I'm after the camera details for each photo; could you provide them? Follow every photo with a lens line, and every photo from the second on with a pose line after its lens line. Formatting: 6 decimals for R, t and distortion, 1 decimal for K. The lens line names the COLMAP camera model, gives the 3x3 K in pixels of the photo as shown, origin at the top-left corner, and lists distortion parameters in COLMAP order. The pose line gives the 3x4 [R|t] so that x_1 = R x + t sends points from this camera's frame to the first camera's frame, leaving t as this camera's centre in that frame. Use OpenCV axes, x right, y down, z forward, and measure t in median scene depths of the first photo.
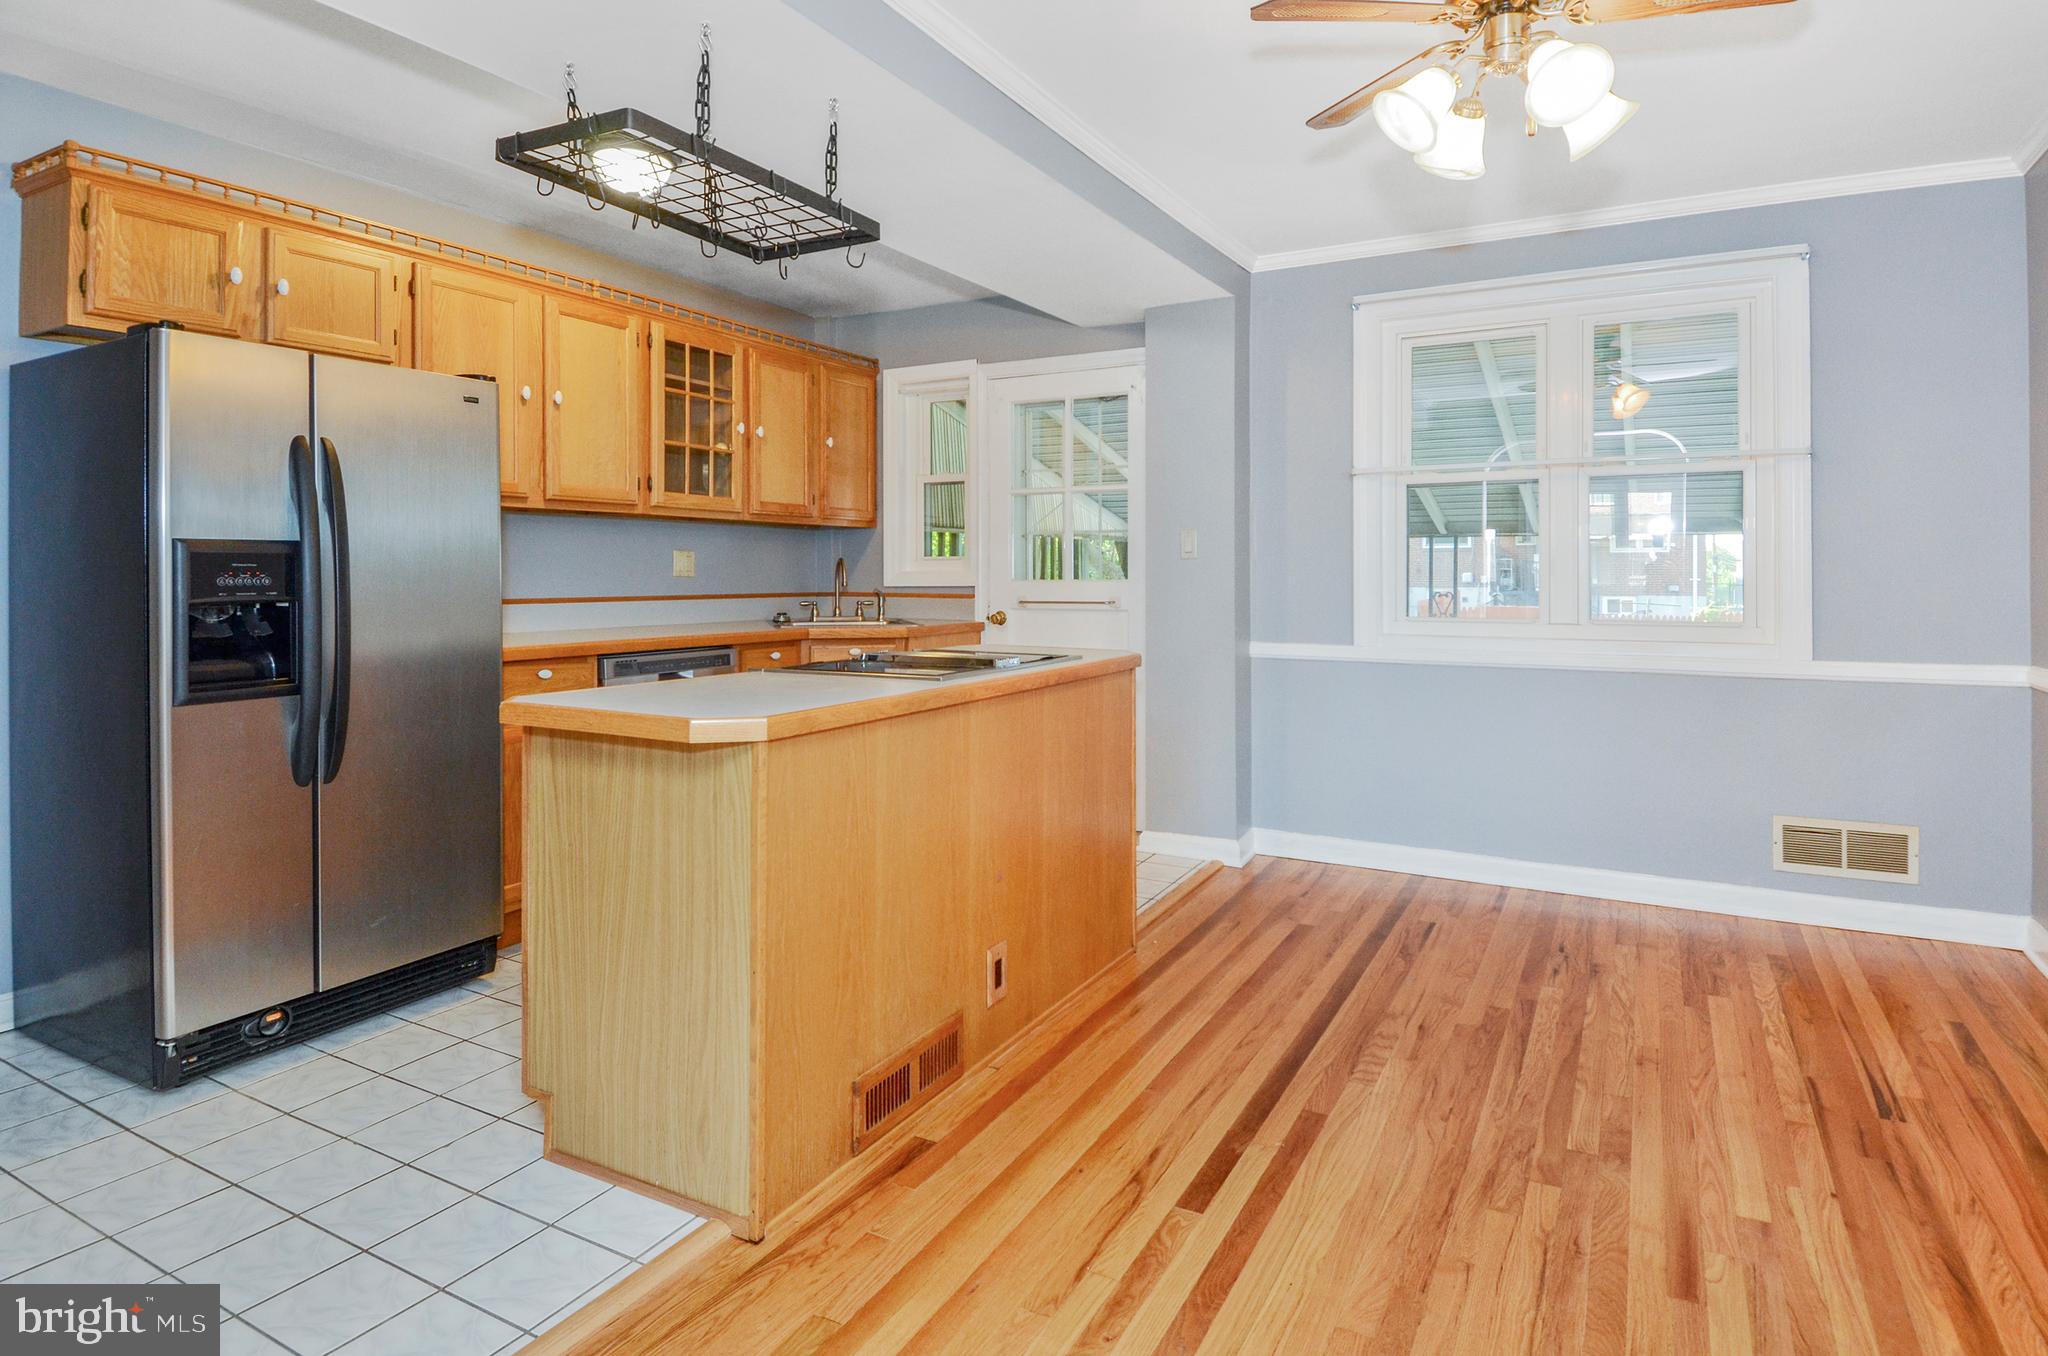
lens RADIAL K [[1113.6, 0, 1019.6], [0, 1113.6, 581.0], [0, 0, 1]] dist [0.029881, -0.030579]
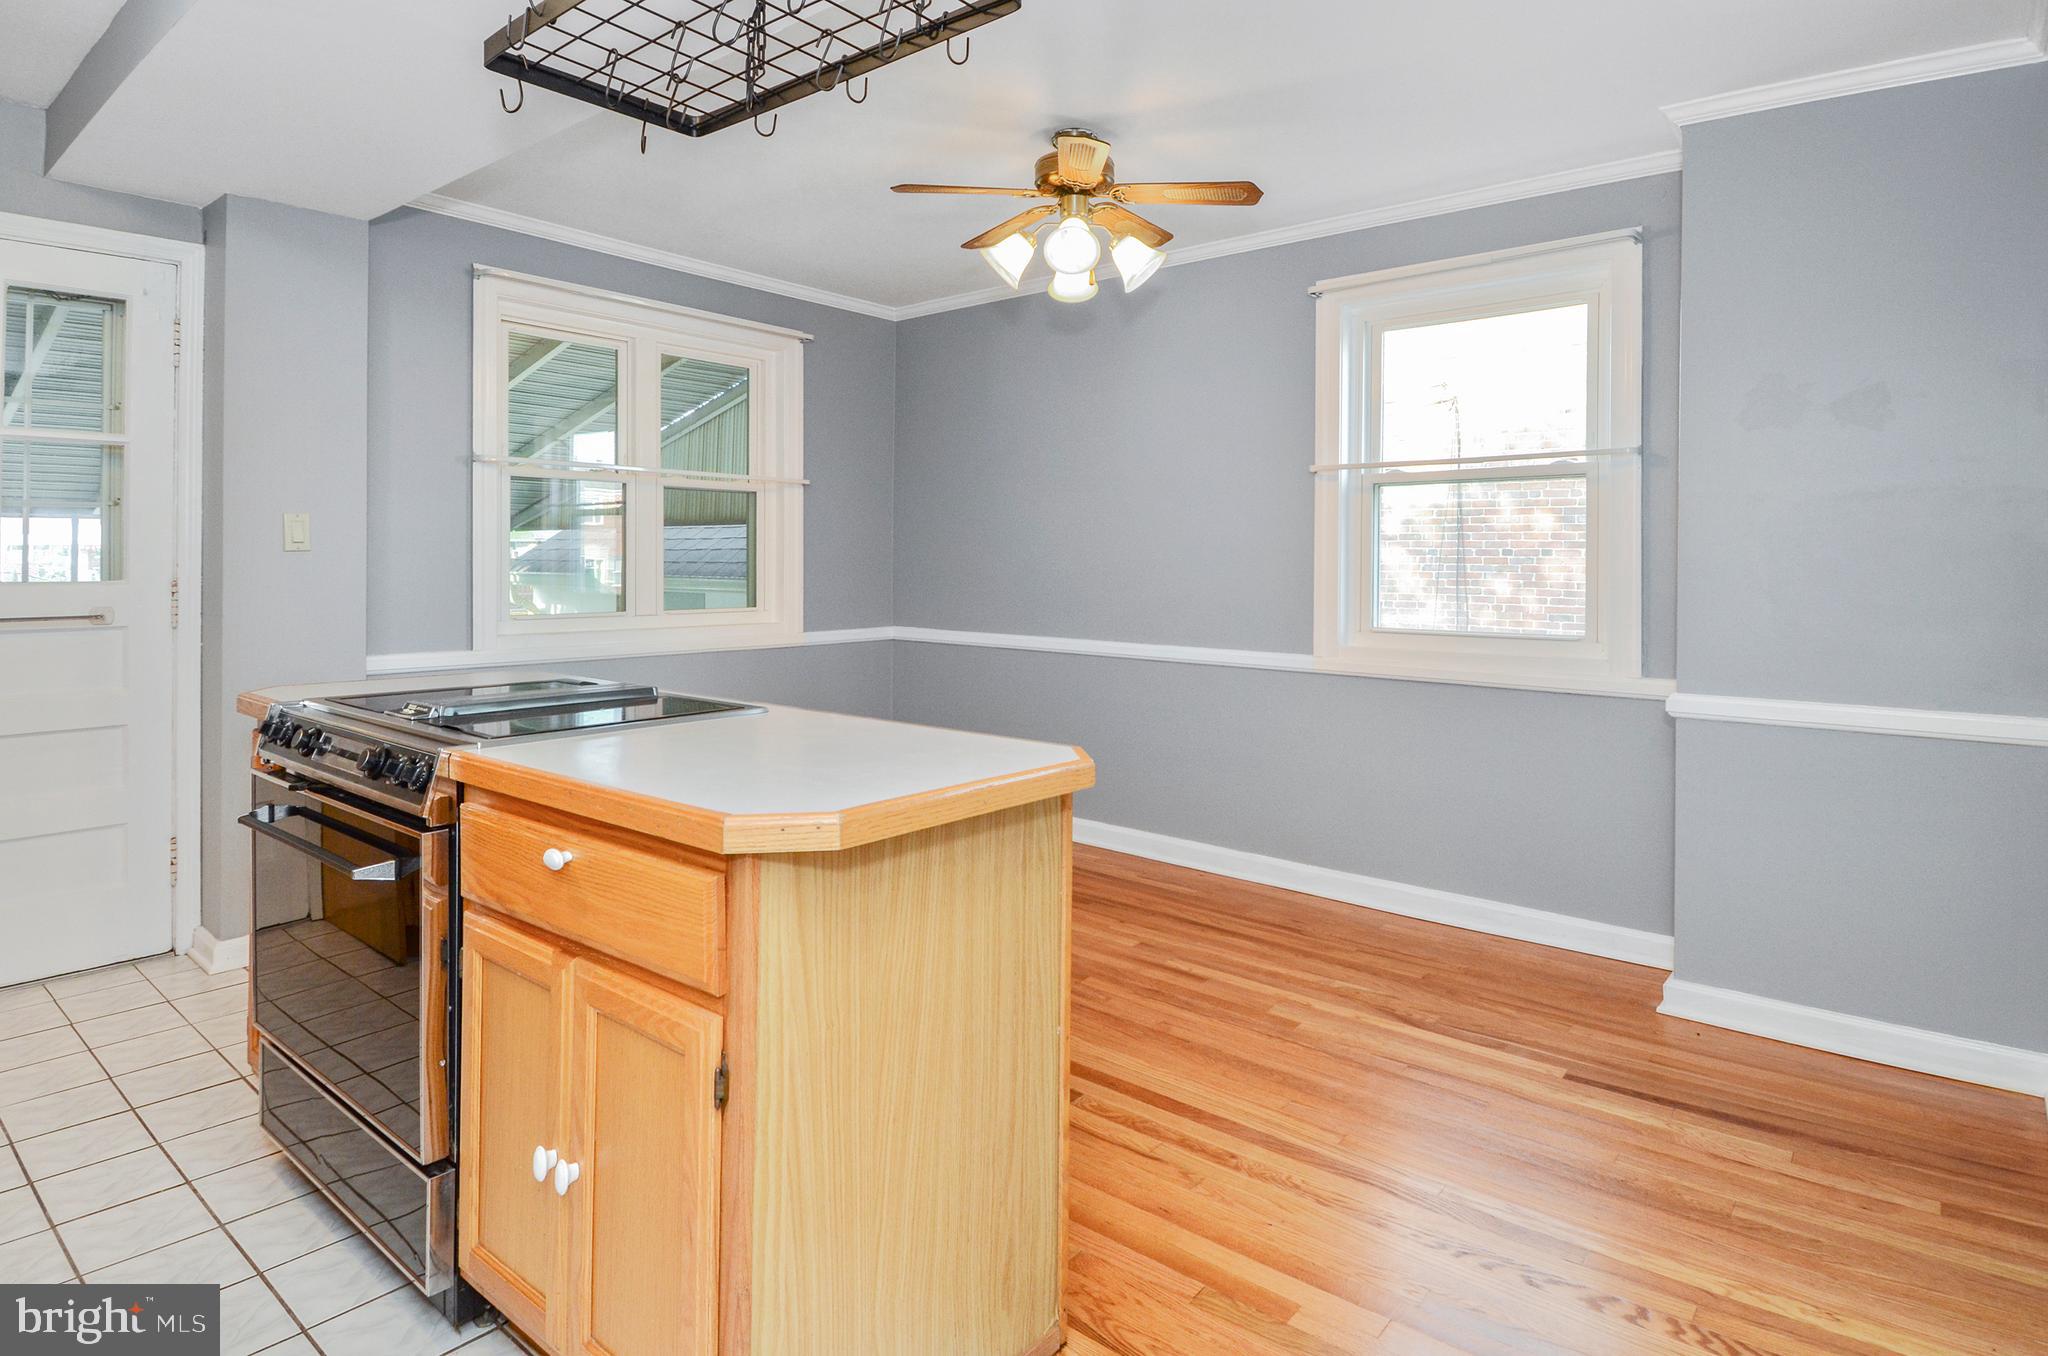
lens RADIAL K [[1113.6, 0, 1020.2], [0, 1113.6, 579.9], [0, 0, 1]] dist [0.029881, -0.030579]
pose [[0.185472, -0.013662, 0.982555, -0.731123], [0.001484, 0.999906, 0.013623, -0.014494], [-0.982648, -0.001068, 0.185475, 0.580096]]
